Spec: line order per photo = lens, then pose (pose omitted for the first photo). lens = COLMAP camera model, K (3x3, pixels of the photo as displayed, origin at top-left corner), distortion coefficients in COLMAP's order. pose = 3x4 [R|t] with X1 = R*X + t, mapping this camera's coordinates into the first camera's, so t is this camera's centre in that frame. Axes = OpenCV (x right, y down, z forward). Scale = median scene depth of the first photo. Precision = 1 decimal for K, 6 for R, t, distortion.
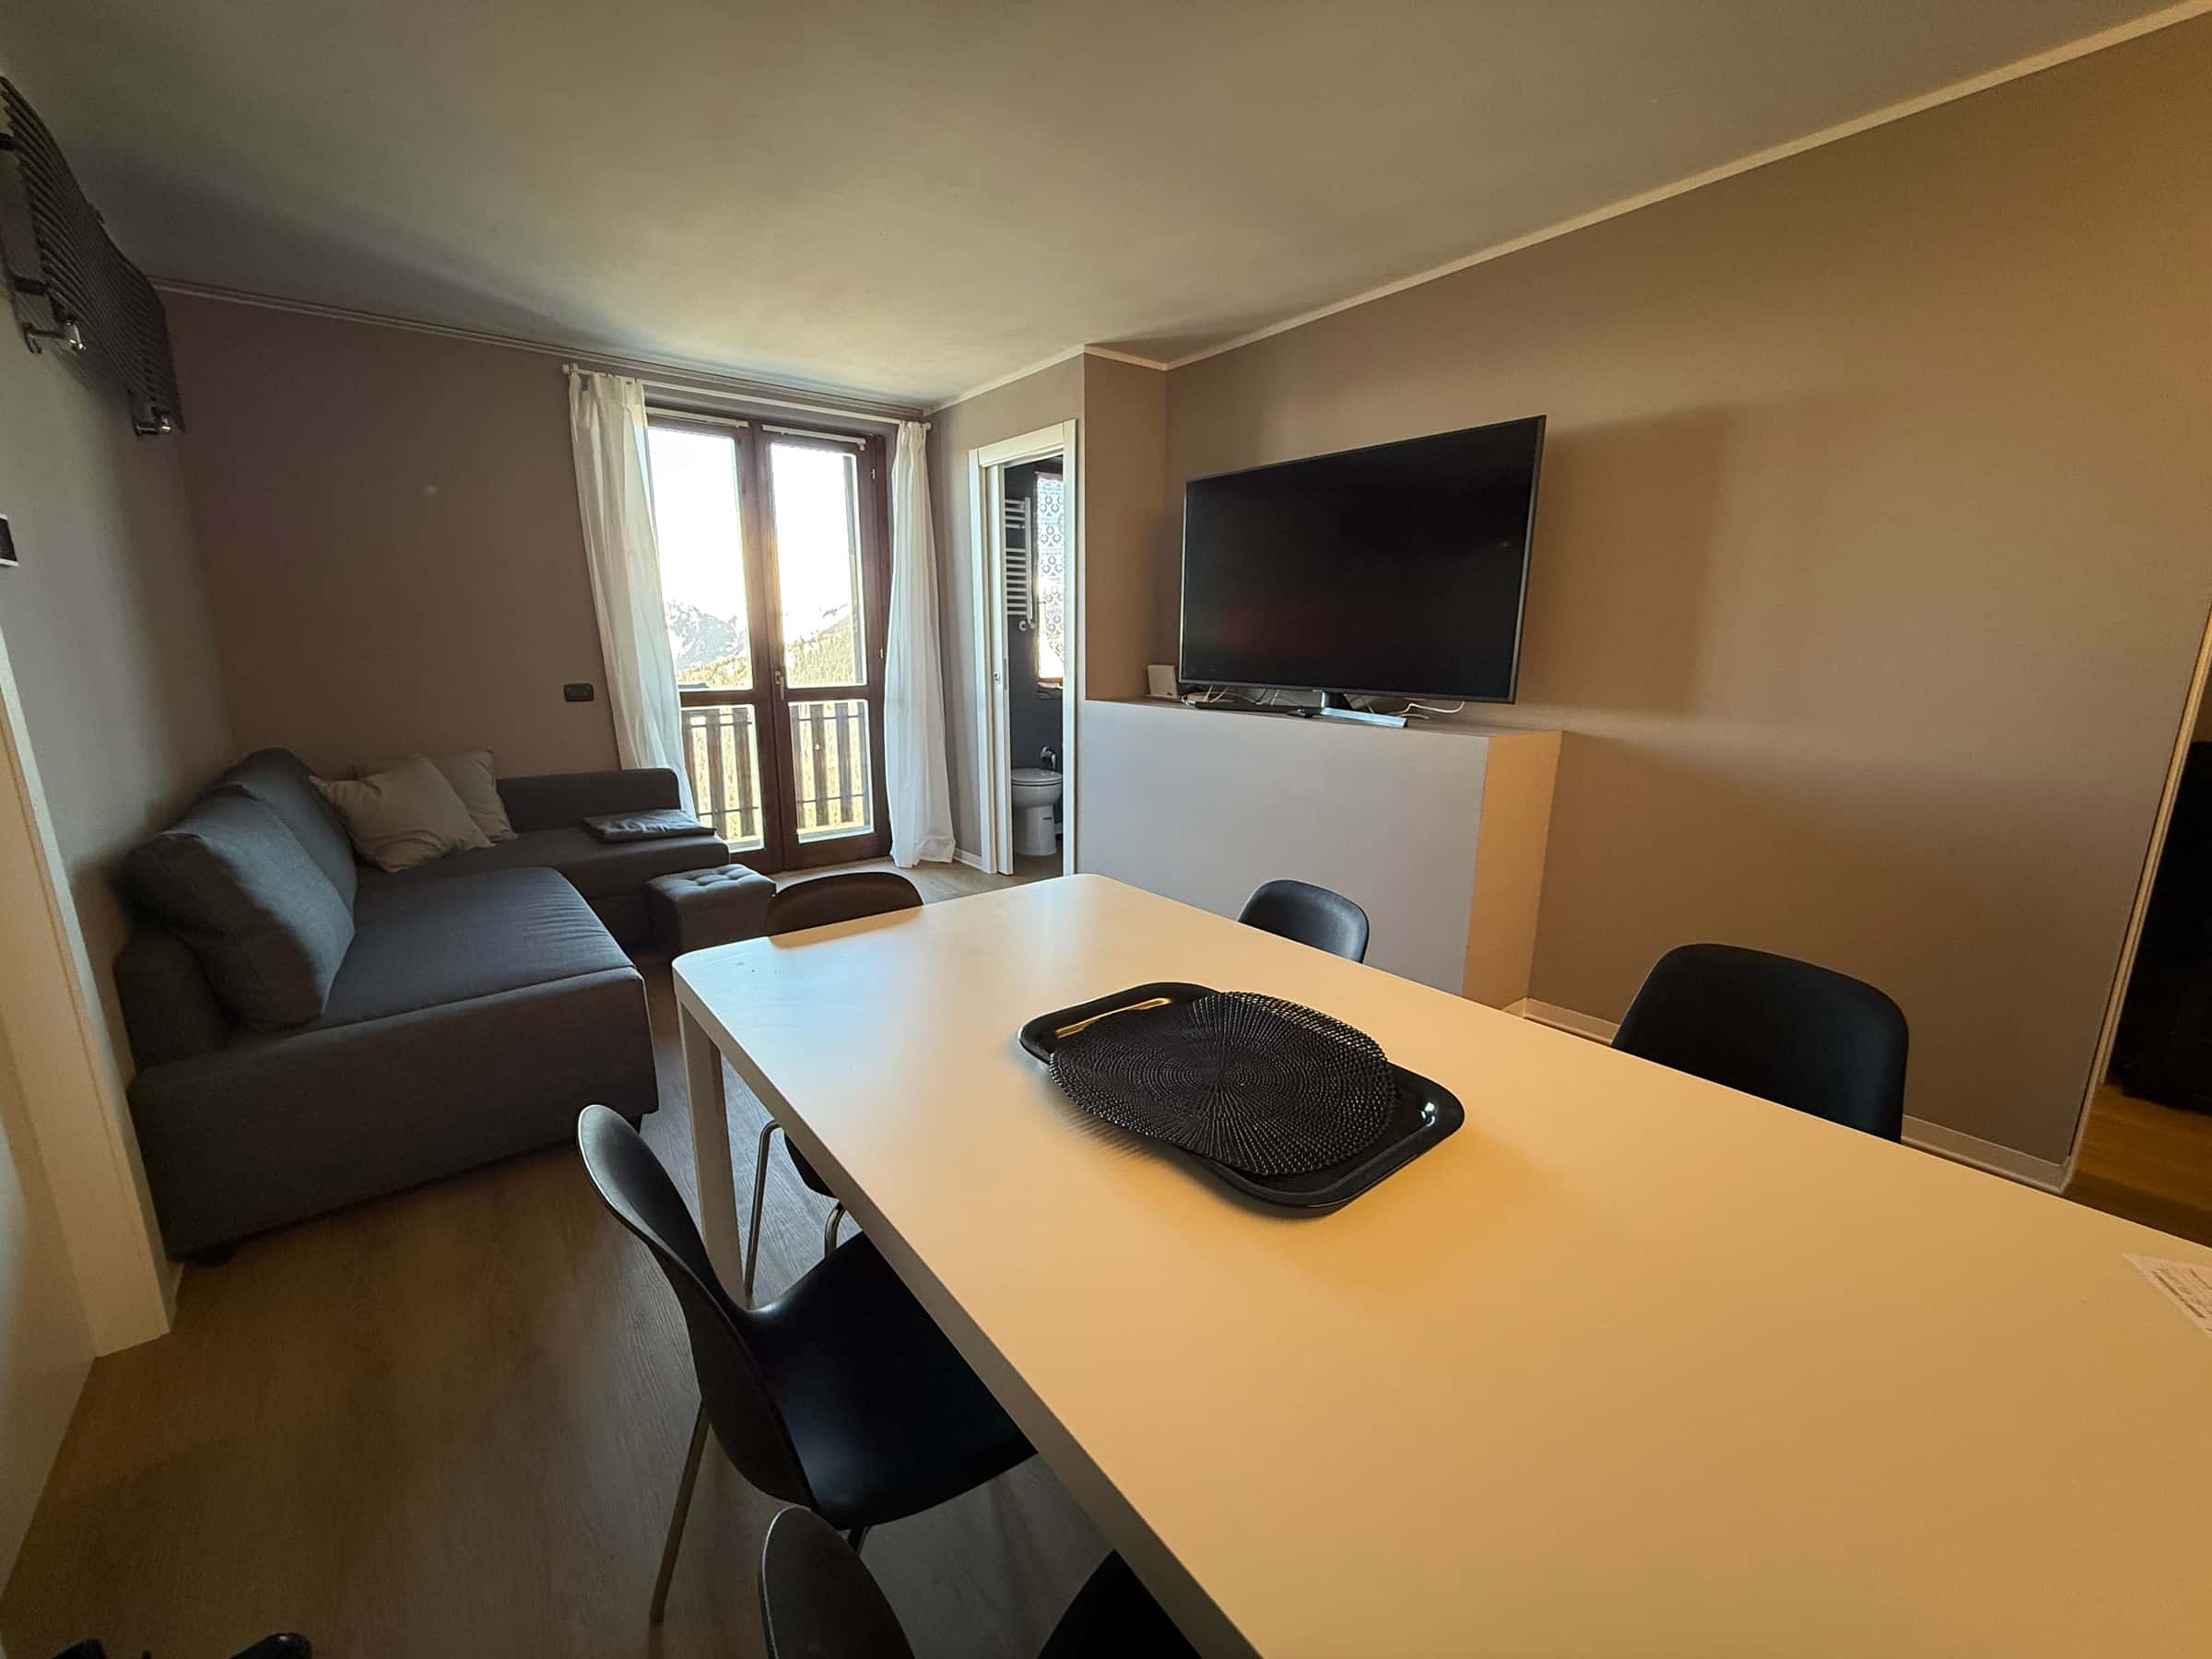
lens RADIAL K [[879.9, 0, 1094.2], [0, 879.9, 822.9], [0, 0, 1]] dist [-0.001800, 0.000114]
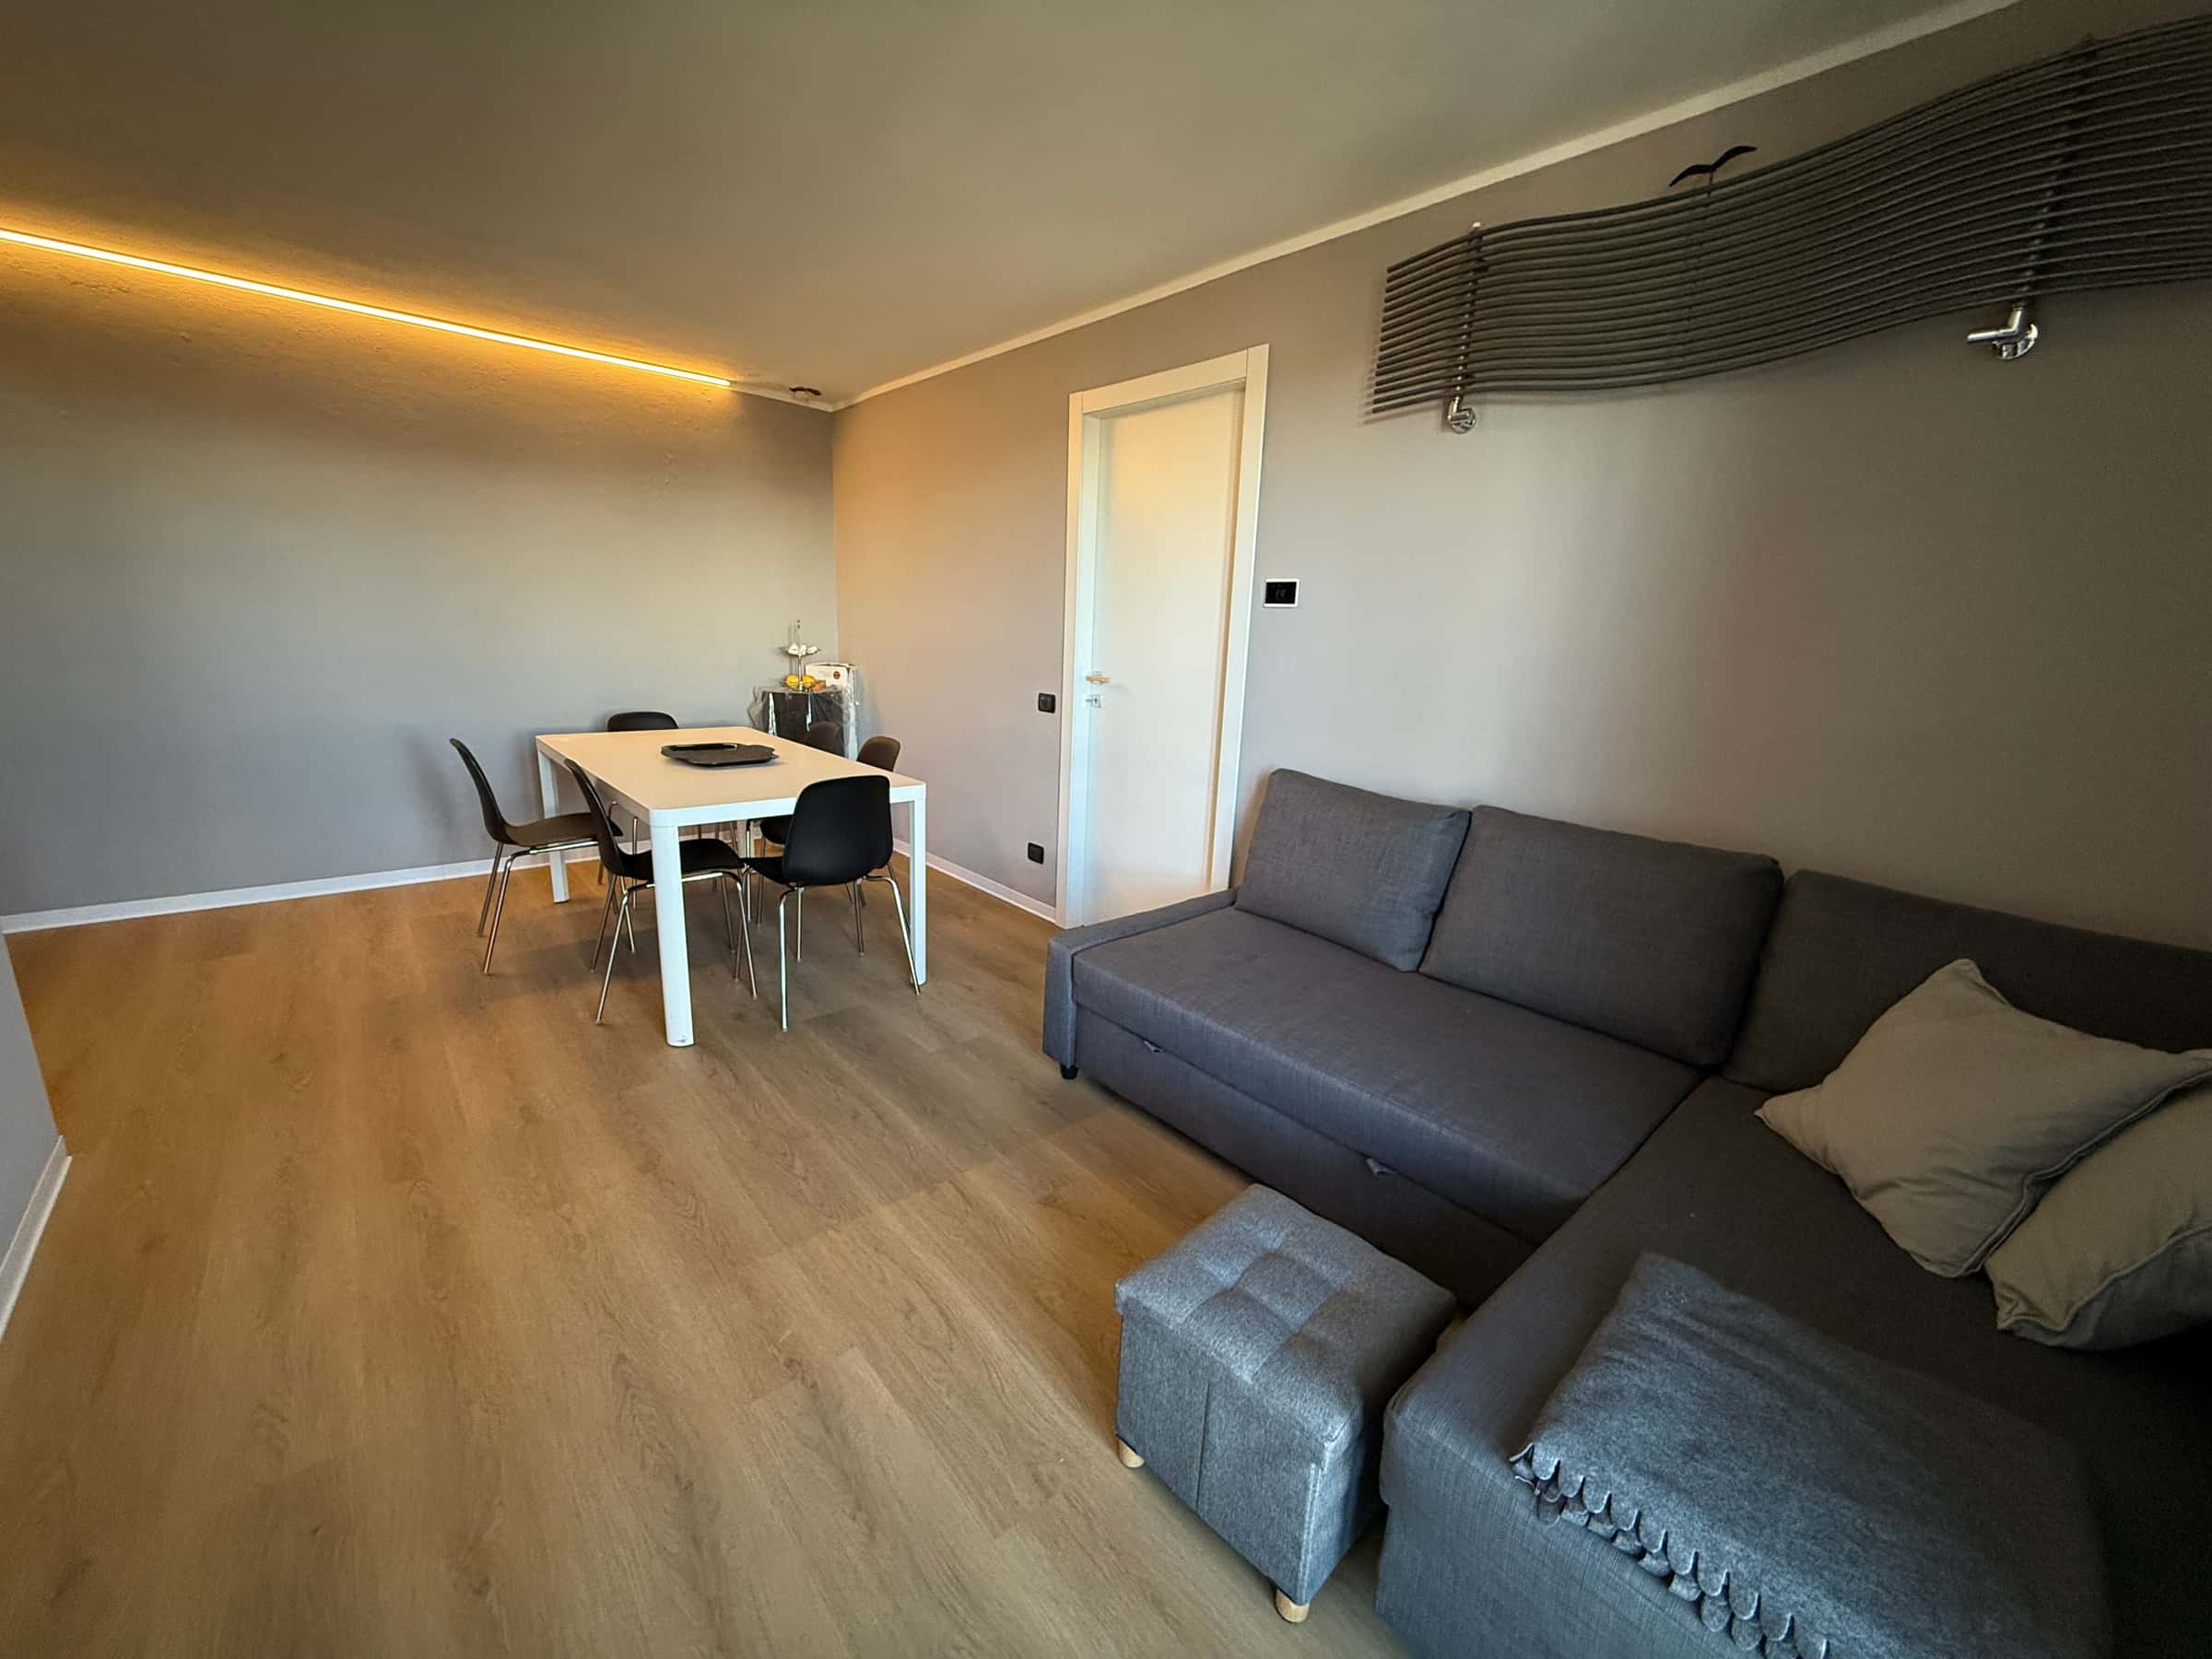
lens RADIAL K [[879.9, 0, 1095.9], [0, 879.9, 827.0], [0, 0, 1]] dist [-0.001800, 0.000114]
pose [[-0.997835, -0.028429, -0.059304, -0.277211], [-0.050770, 0.906176, 0.419842, -0.237756], [0.041805, 0.421943, -0.905658, 1.081884]]
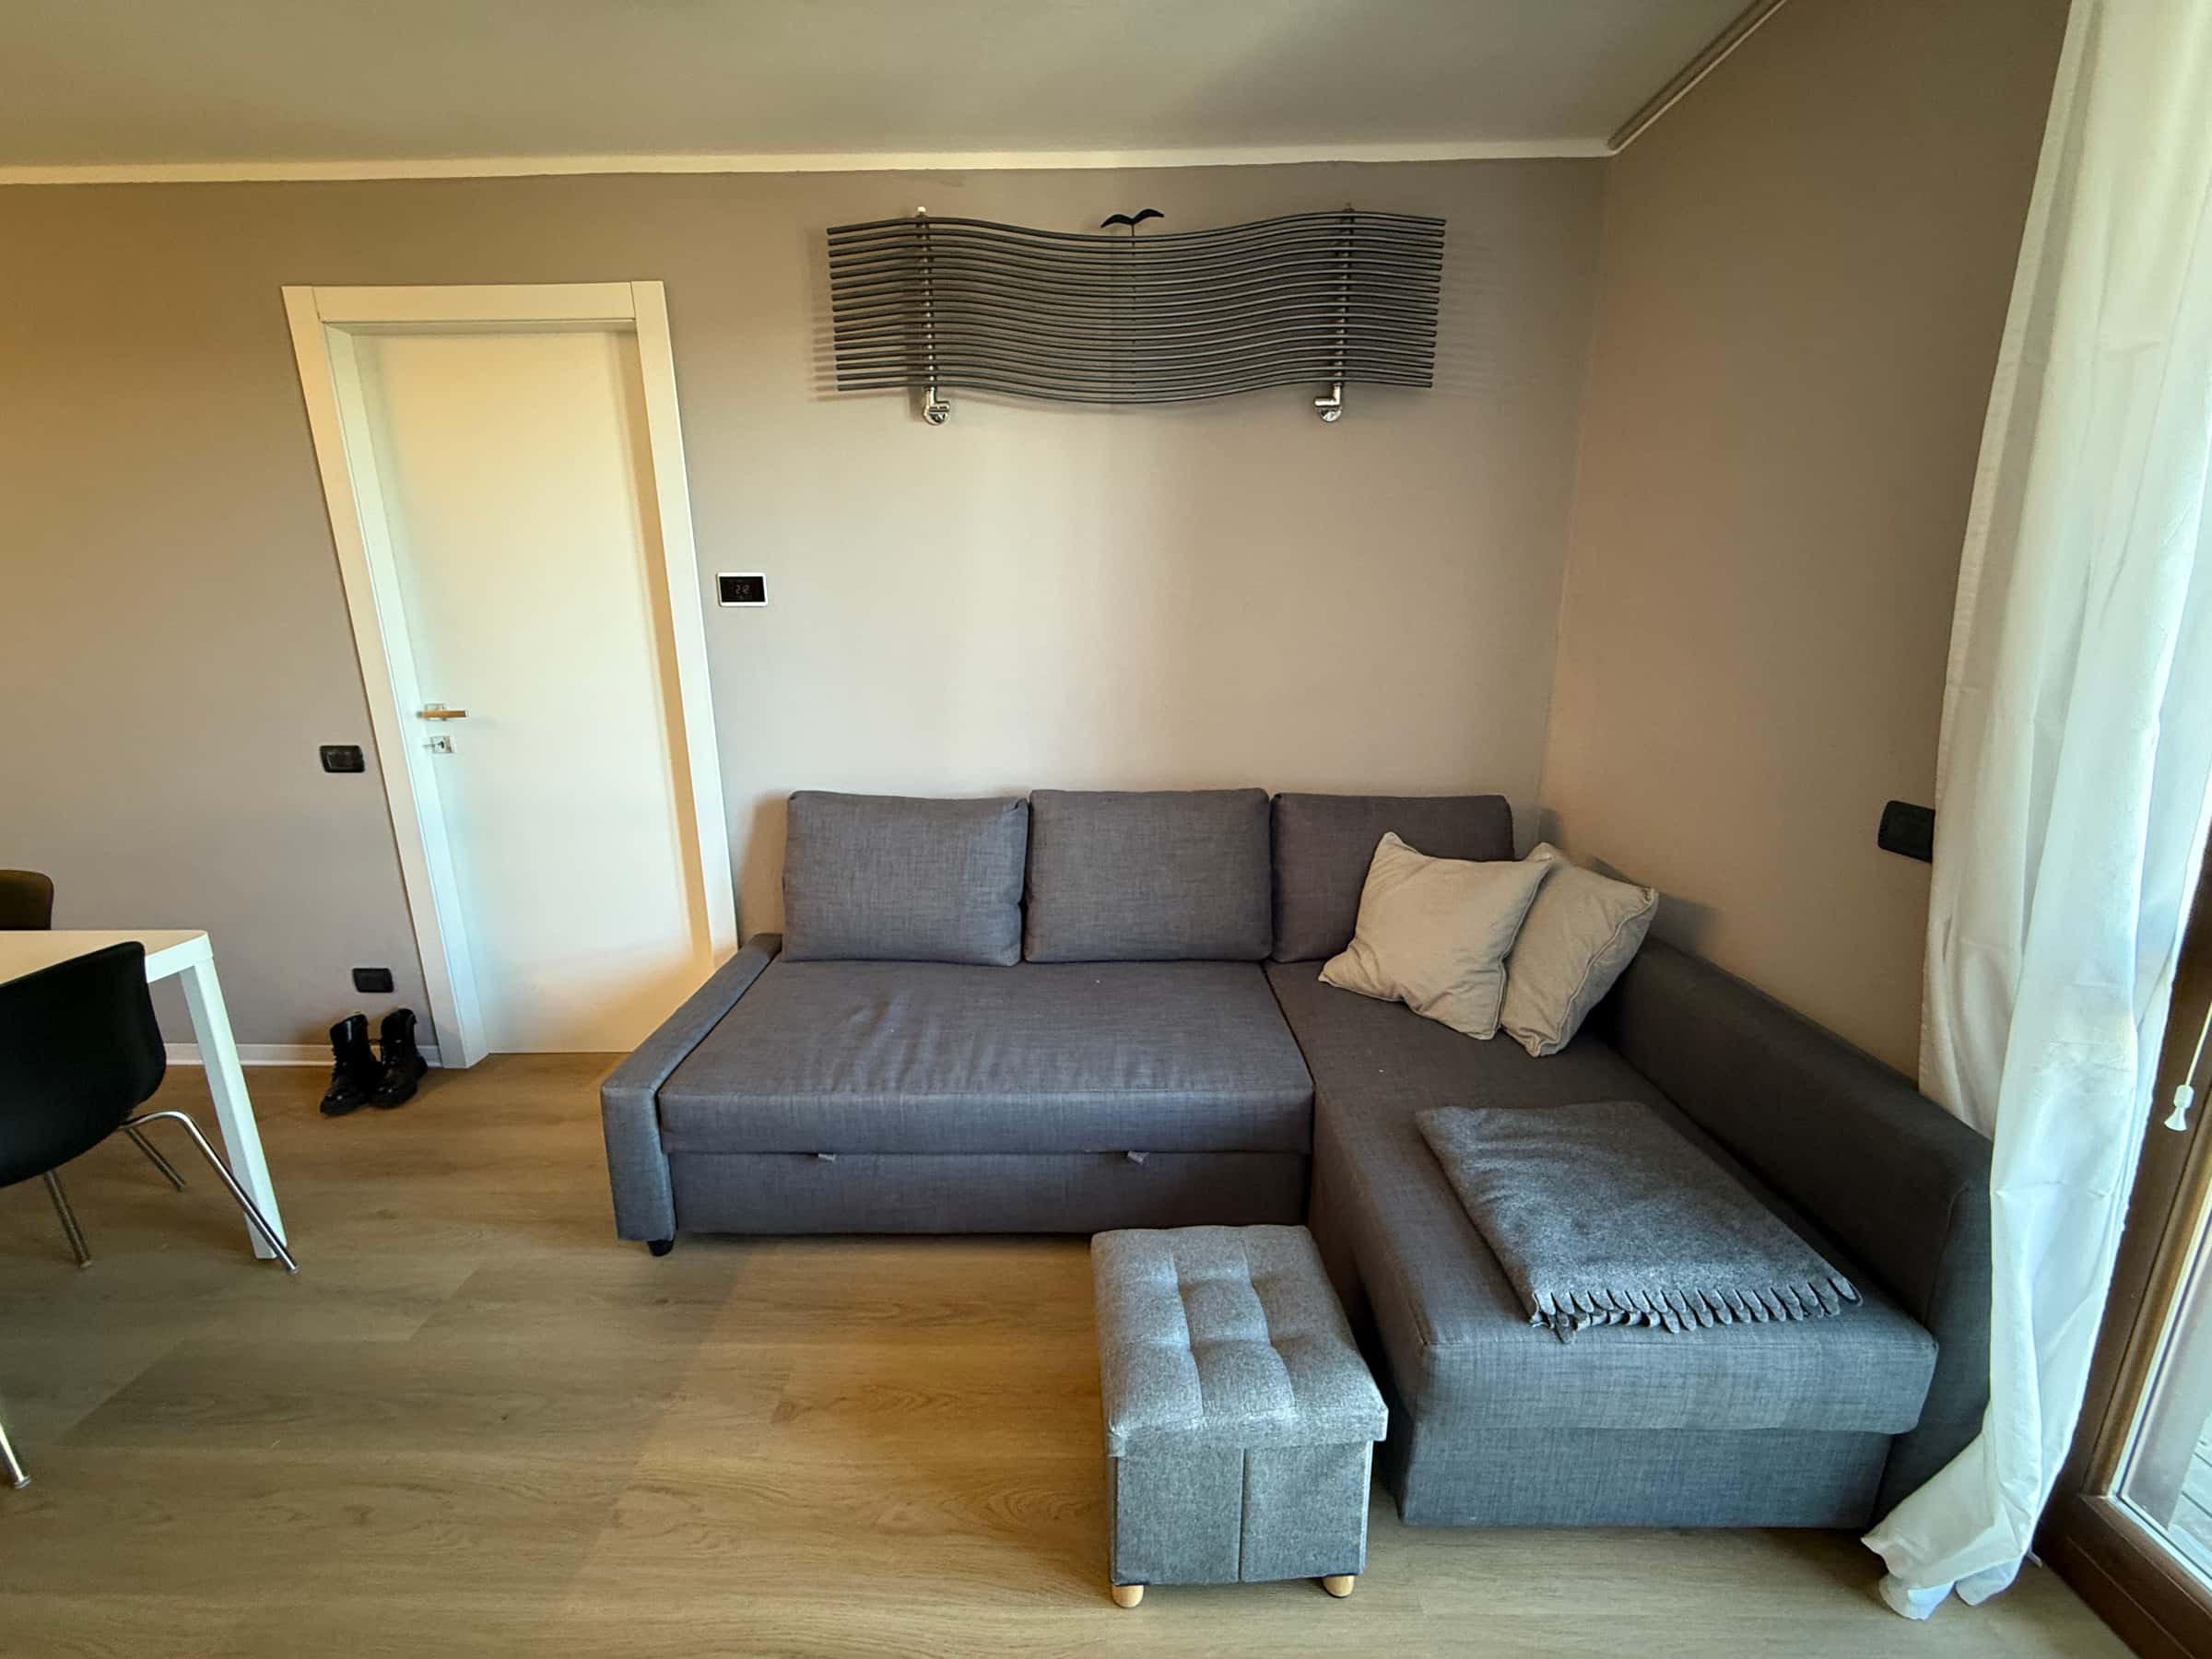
lens RADIAL K [[879.9, 0, 1103.0], [0, 879.9, 827.1], [0, 0, 1]] dist [-0.001800, 0.000114]
pose [[-0.625329, 0.188269, -0.757310, -0.130312], [-0.154162, 0.921532, 0.356390, -0.221499], [0.764982, 0.339609, -0.547236, 0.941673]]
